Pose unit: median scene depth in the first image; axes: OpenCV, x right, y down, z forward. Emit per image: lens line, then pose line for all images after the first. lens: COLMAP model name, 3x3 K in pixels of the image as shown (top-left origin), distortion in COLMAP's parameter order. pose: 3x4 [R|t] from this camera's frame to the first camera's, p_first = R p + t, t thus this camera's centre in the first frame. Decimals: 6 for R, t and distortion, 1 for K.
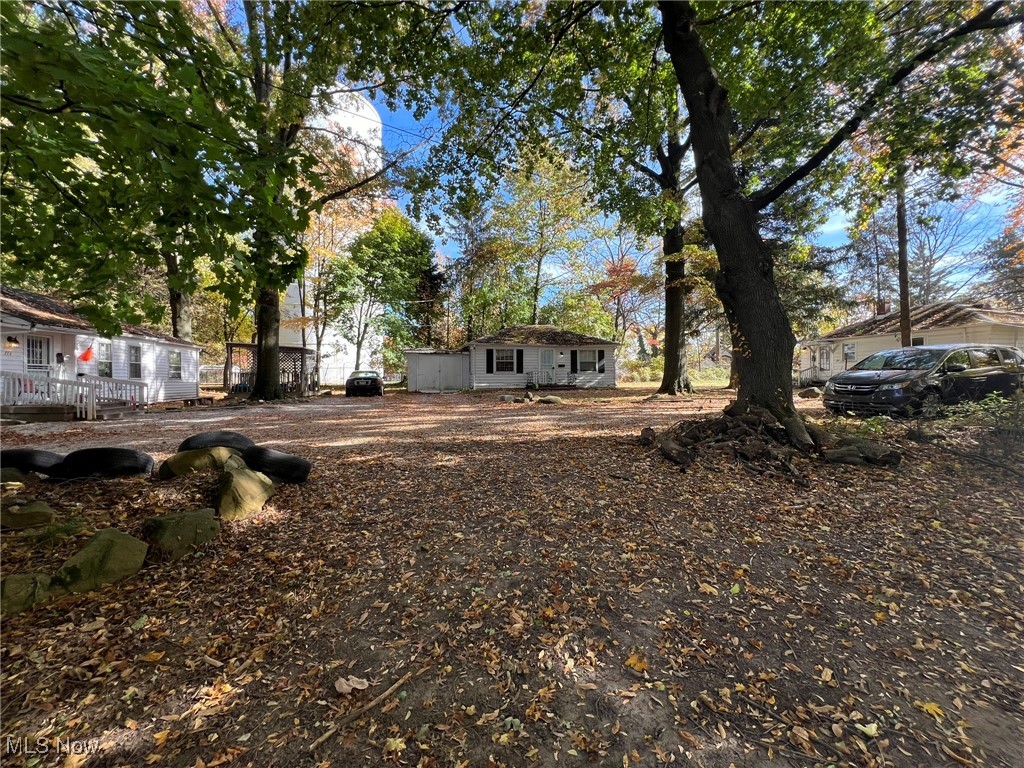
lens RADIAL K [[410.4, 0, 516.9], [0, 410.4, 388.7], [0, 0, 1]] dist [-0.002859, 0.000462]
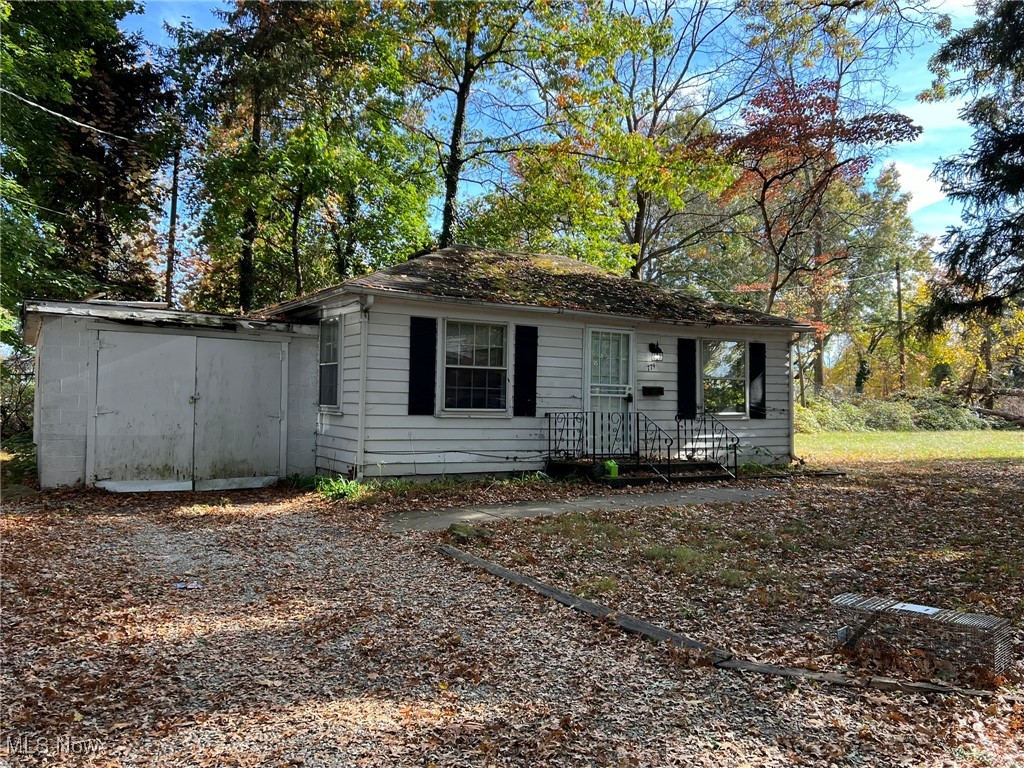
lens RADIAL K [[808.0, 0, 508.3], [0, 808.0, 385.1], [0, 0, 1]] dist [0.053072, -0.027835]
pose [[0.949904, 0.032446, 0.310854, -0.162496], [-0.016528, 0.998420, -0.053705, -0.028486], [-0.312105, 0.045877, 0.948939, 0.493804]]
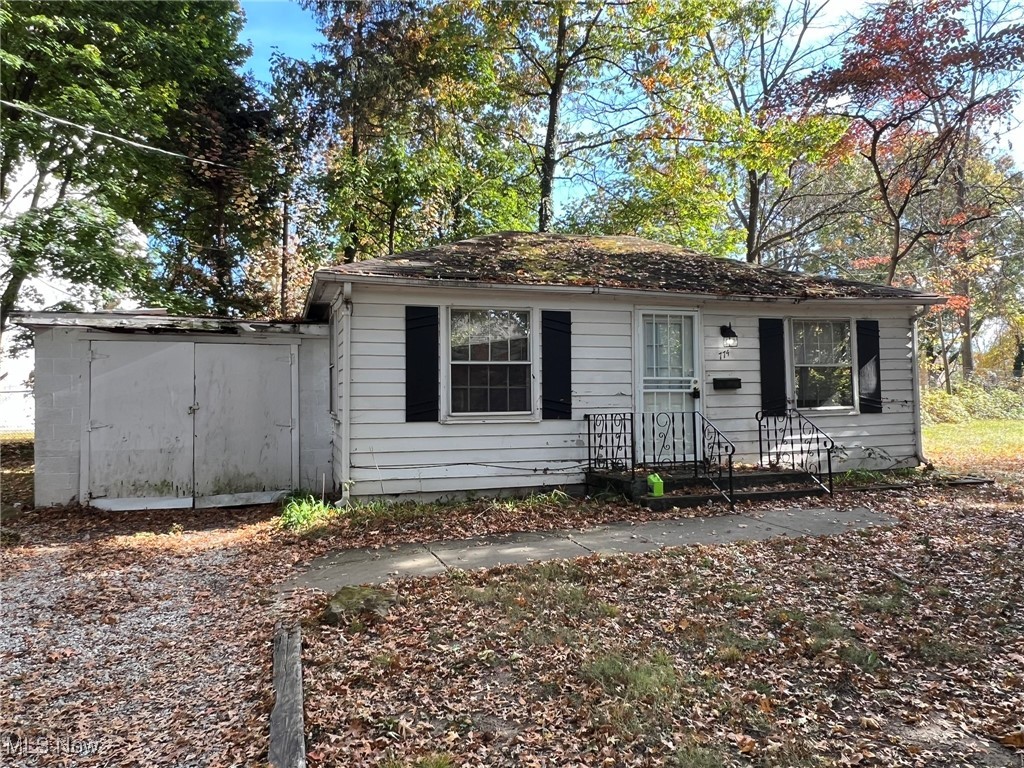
lens RADIAL K [[690.4, 0, 507.6], [0, 690.4, 383.5], [0, 0, 1]] dist [-0.008960, 0.009870]
pose [[0.996507, -0.001346, 0.083501, -0.049535], [0.005816, 0.998561, -0.053319, -0.036009], [-0.083309, 0.053618, 0.995080, 0.614775]]
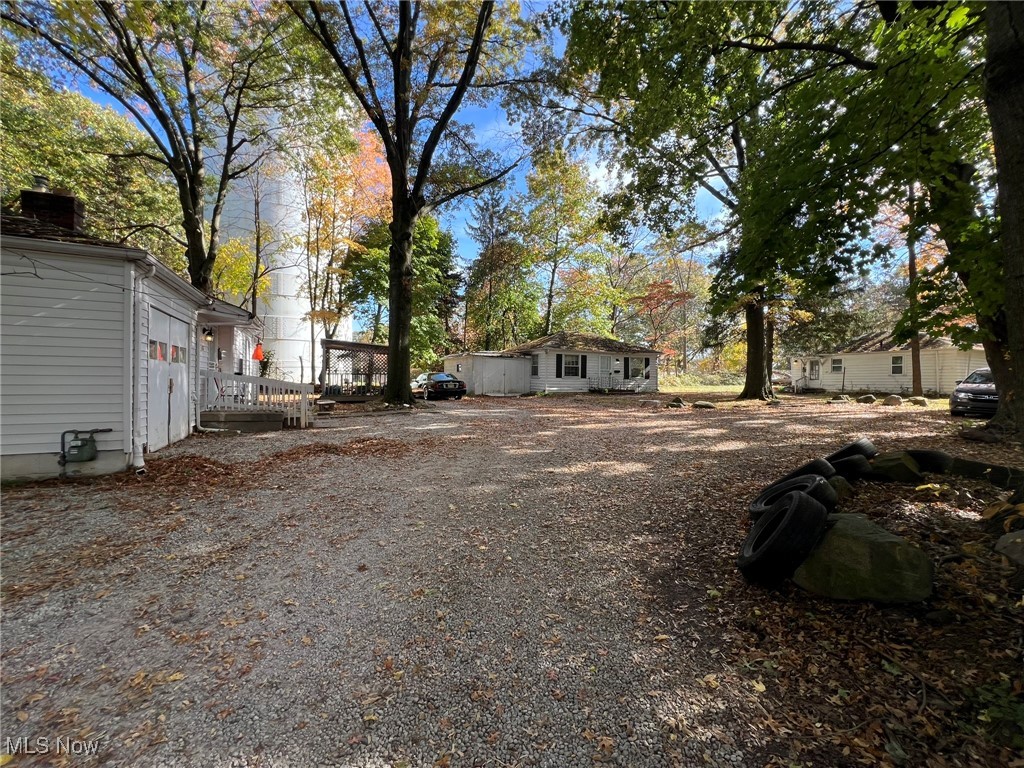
lens RADIAL K [[410.4, 0, 510.8], [0, 410.4, 384.6], [0, 0, 1]] dist [-0.002859, 0.000462]
pose [[0.973703, 0.013630, 0.227415, -0.400094], [-0.010447, 0.999830, -0.015193, -0.003277], [-0.227584, 0.012417, 0.973679, 0.026777]]
